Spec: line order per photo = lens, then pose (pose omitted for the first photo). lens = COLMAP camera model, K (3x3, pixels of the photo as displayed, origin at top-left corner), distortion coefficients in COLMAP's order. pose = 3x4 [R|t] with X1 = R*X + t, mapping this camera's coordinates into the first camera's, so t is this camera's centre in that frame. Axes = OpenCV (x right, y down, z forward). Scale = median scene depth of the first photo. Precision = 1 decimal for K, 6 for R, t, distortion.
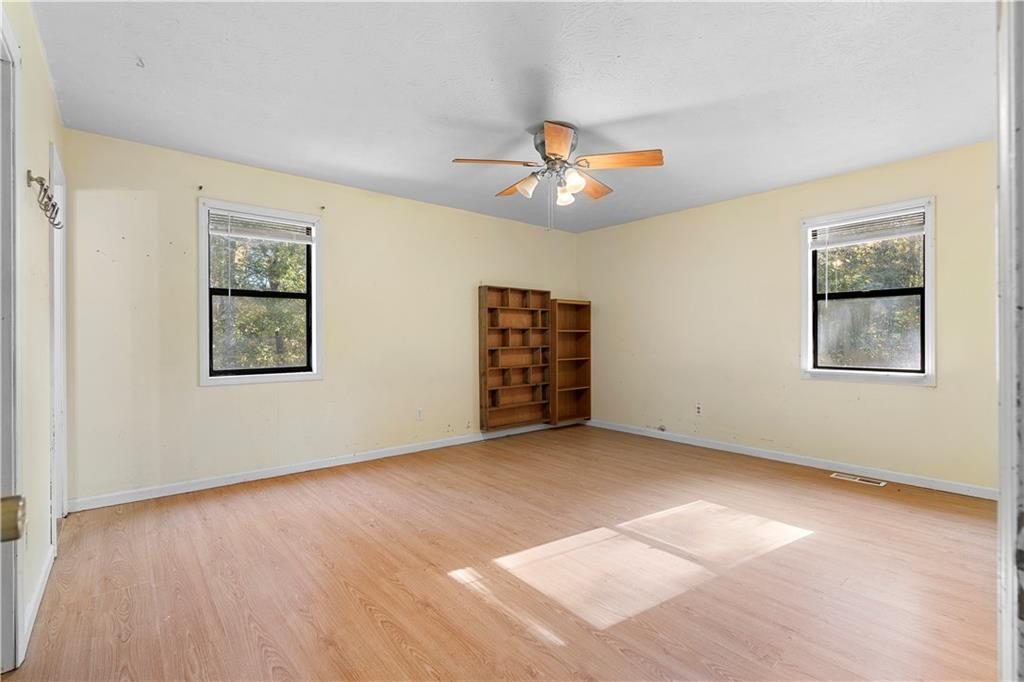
lens RADIAL K [[465.9, 0, 511.7], [0, 465.9, 334.1], [0, 0, 1]] dist [-0.005563, 0.000280]
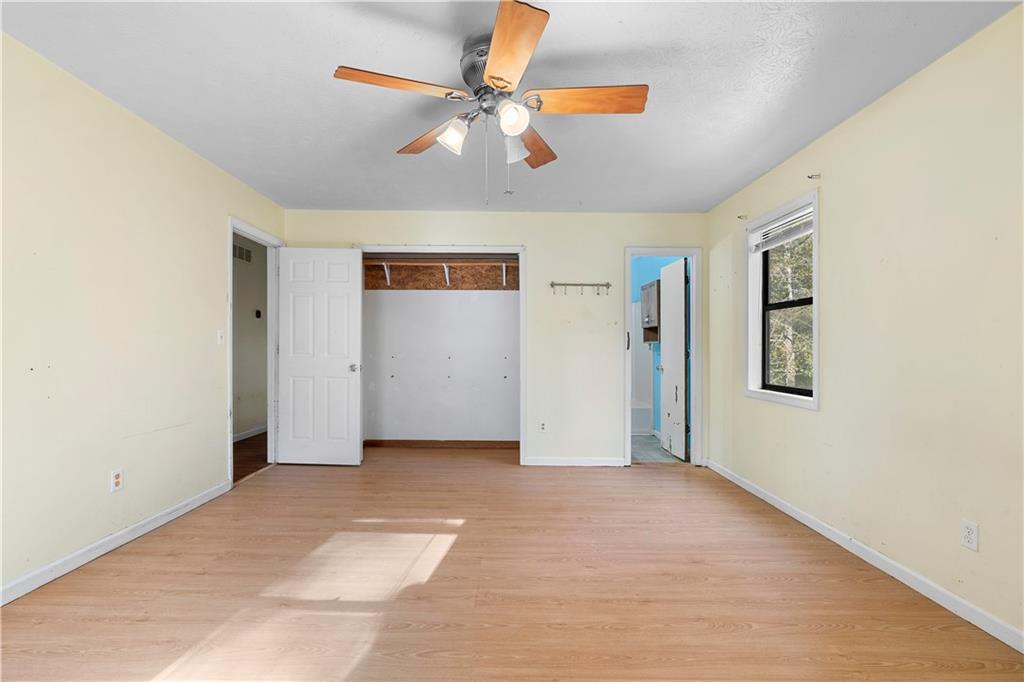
lens RADIAL K [[465.9, 0, 509.9], [0, 465.9, 344.3], [0, 0, 1]] dist [-0.000087, 0.000339]
pose [[-0.640325, -0.010402, -0.768033, 0.724710], [-0.003897, 0.999939, -0.010295, 0.007159], [0.768094, -0.003599, -0.640327, 1.718249]]
